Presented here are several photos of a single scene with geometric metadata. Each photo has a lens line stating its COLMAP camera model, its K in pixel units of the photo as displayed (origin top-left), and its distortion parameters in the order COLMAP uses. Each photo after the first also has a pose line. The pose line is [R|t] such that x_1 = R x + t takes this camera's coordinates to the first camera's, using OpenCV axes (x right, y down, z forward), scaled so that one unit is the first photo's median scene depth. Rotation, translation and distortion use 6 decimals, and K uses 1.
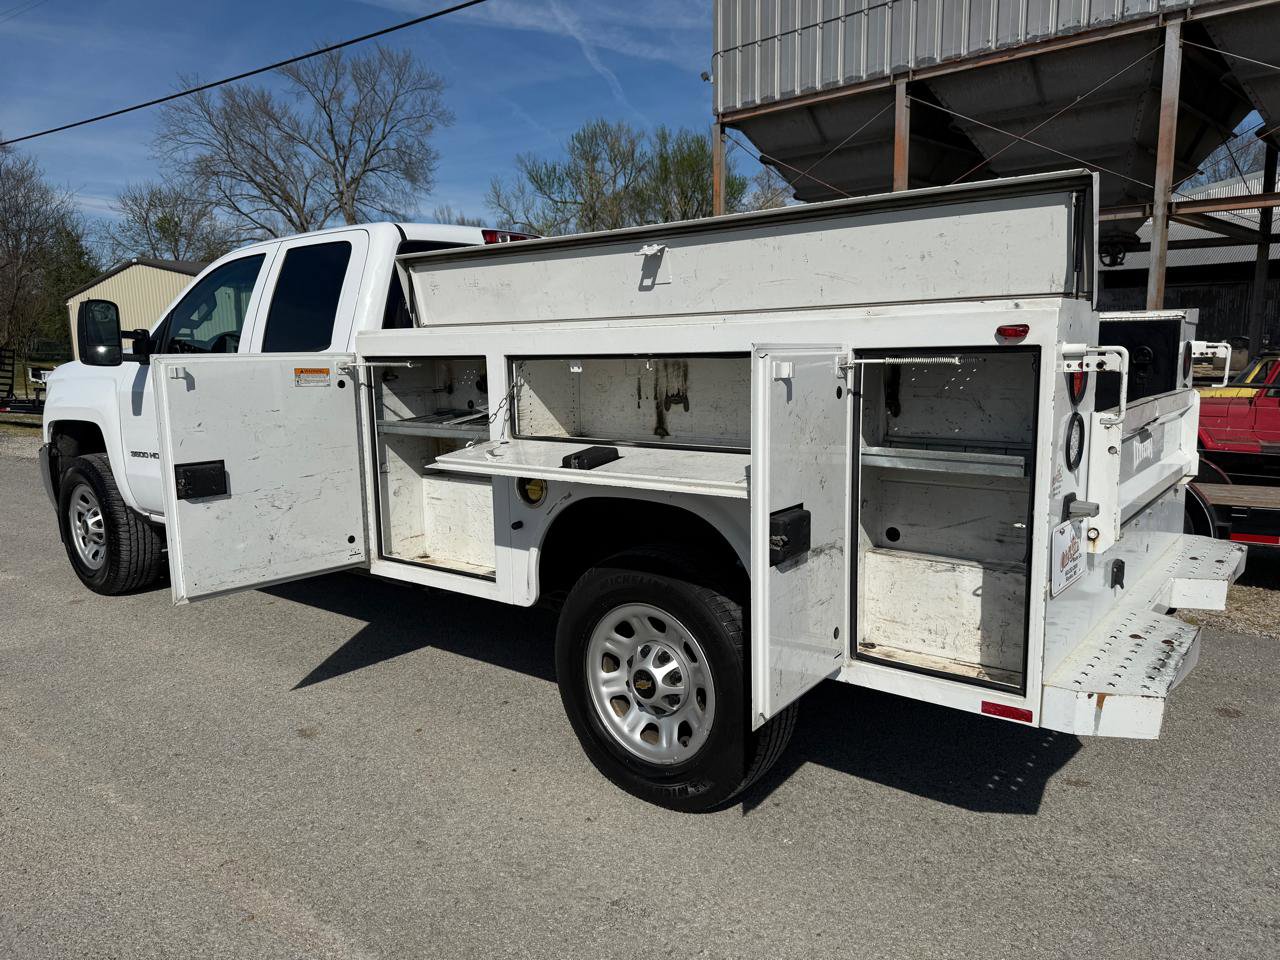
lens RADIAL K [[898.6, 0, 643.7], [0, 898.6, 482.2], [0, 0, 1]] dist [0.030487, -0.035857]
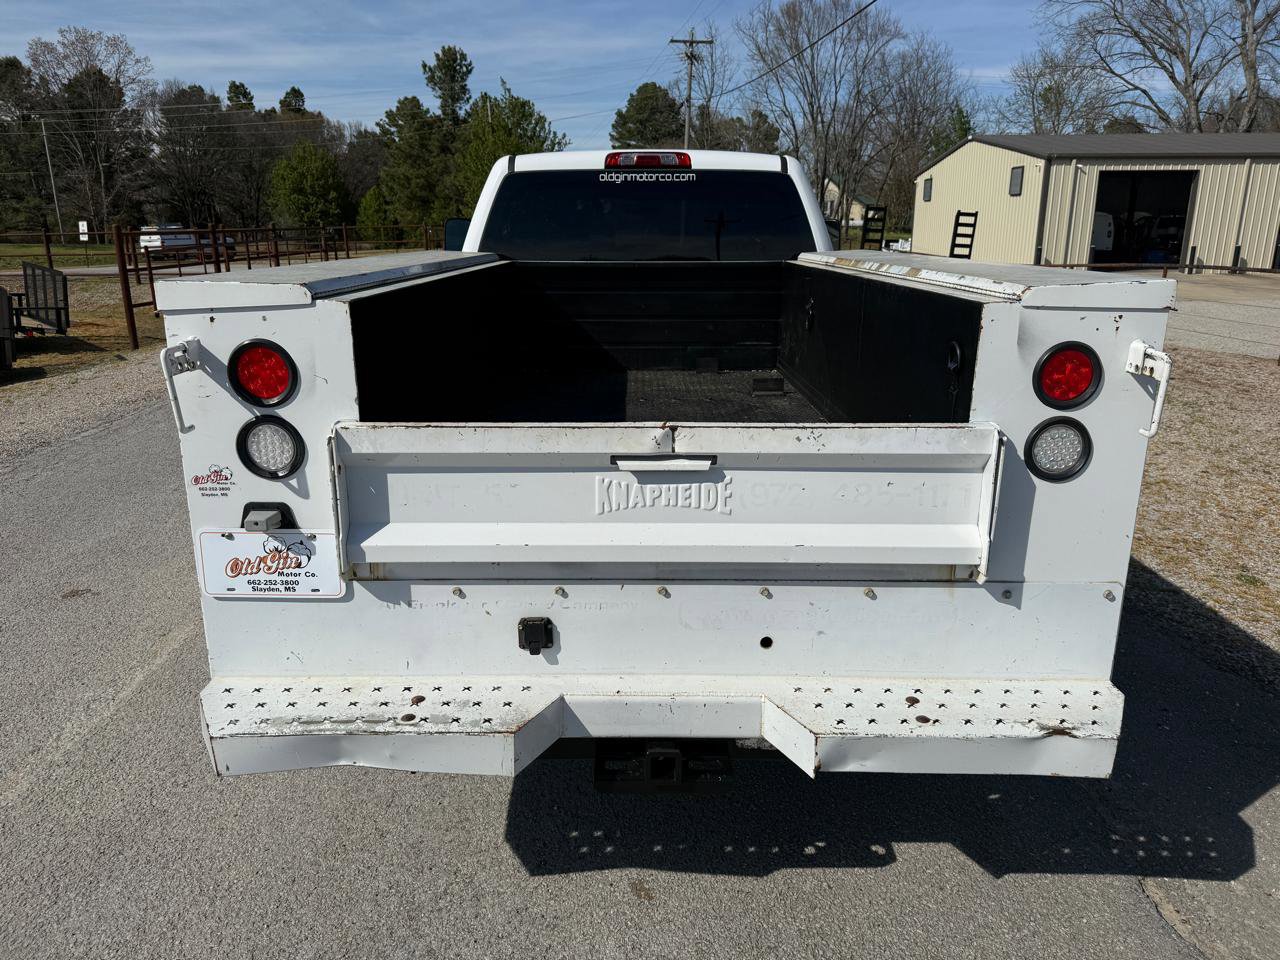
lens RADIAL K [[898.6, 0, 641.0], [0, 898.6, 479.0], [0, 0, 1]] dist [0.030487, -0.035857]
pose [[0.622398, 0.228881, -0.748488, 0.249909], [-0.128543, 0.973195, 0.190705, -0.041835], [0.772073, -0.022482, 0.635136, 0.128946]]
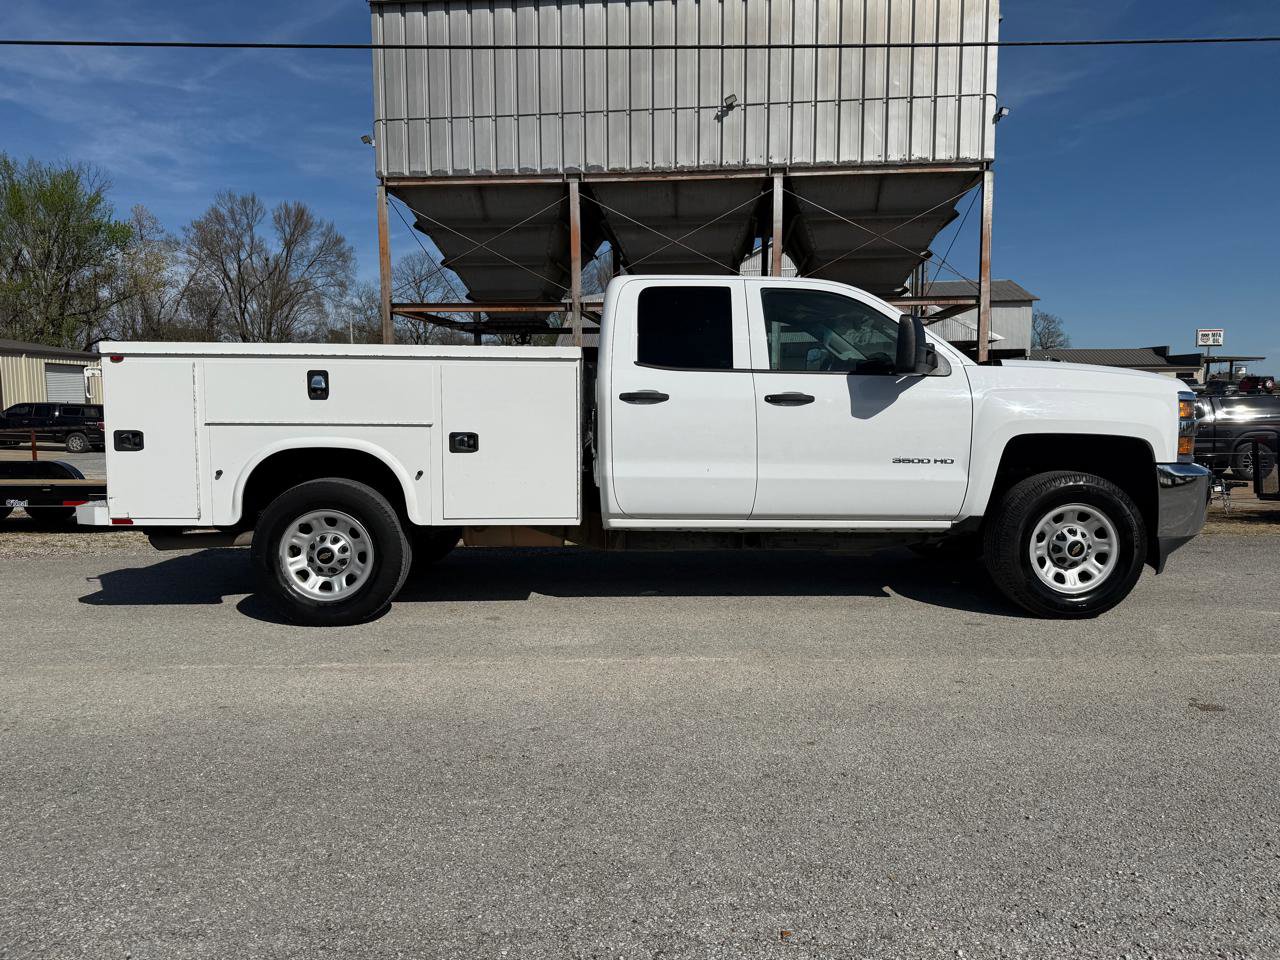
lens RADIAL K [[898.6, 0, 639.6], [0, 898.6, 480.7], [0, 0, 1]] dist [0.030487, -0.035857]
pose [[0.782424, -0.047097, 0.620962, -0.491055], [0.094209, 0.994612, -0.043268, 0.017740], [-0.615578, 0.092355, 0.782646, 0.050329]]
